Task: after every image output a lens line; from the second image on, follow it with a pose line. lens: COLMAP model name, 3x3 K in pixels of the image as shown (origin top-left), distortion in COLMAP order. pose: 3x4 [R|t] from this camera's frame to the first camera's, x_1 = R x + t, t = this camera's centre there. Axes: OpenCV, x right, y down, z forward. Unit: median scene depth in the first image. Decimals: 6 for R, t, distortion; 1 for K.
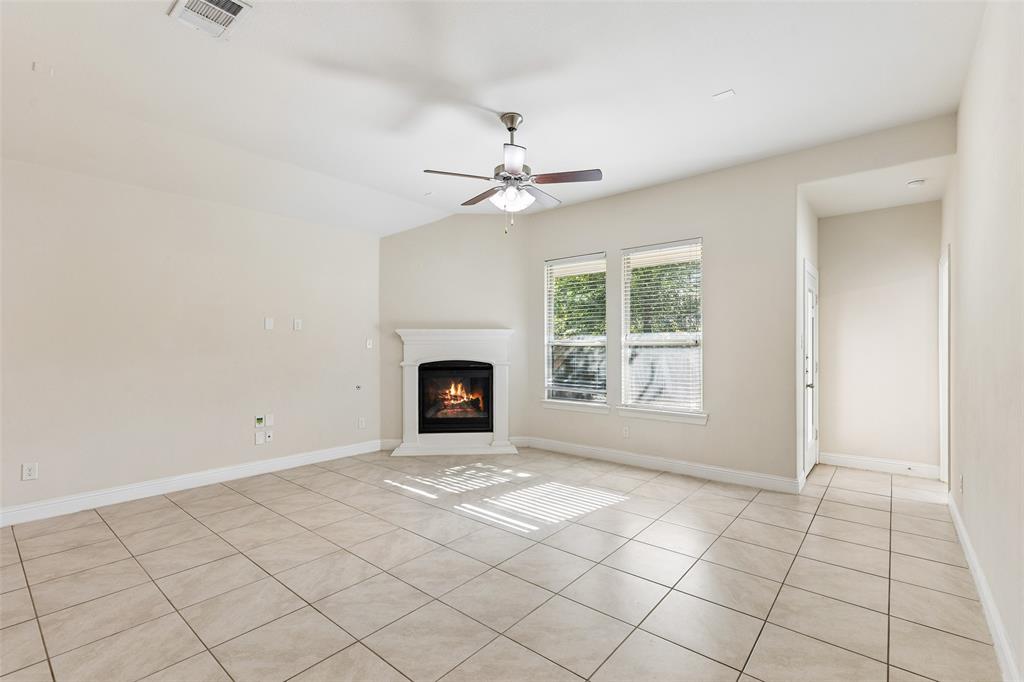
lens RADIAL K [[455.5, 0, 508.2], [0, 455.5, 343.9], [0, 0, 1]] dist [0.010993, 0.000048]
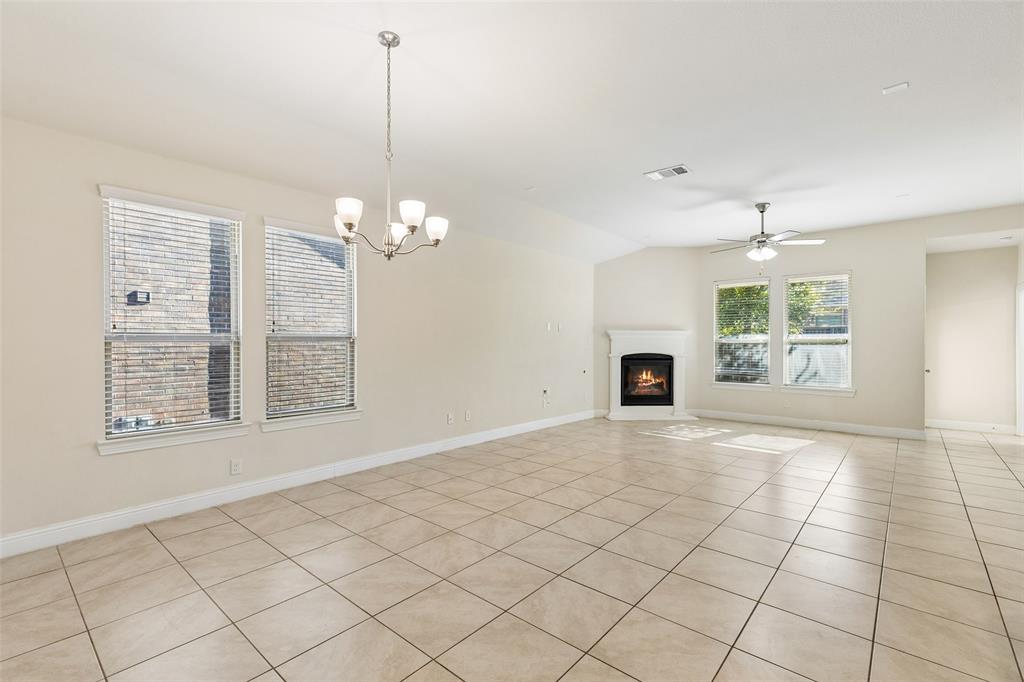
lens RADIAL K [[459.9, 0, 506.7], [0, 459.9, 340.0], [0, 0, 1]] dist [0.007165, -0.000162]
pose [[0.999819, 0.004677, -0.018439, -0.598004], [-0.004722, 0.999986, -0.002400, 0.002342], [0.018427, 0.002487, 0.999827, -0.462342]]
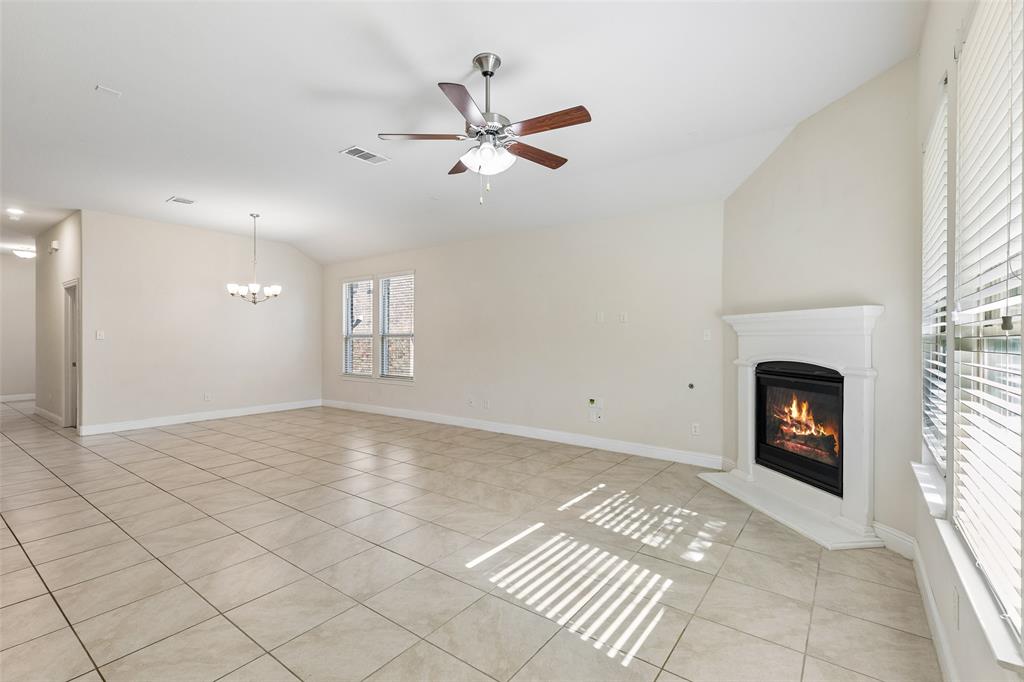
lens RADIAL K [[459.9, 0, 506.7], [0, 459.9, 340.0], [0, 0, 1]] dist [0.007165, -0.000162]
pose [[0.055967, 0.006671, -0.998410, 0.568058], [0.000674, 0.999977, 0.006720, 0.003064], [0.998432, -0.001049, 0.055962, 0.670154]]
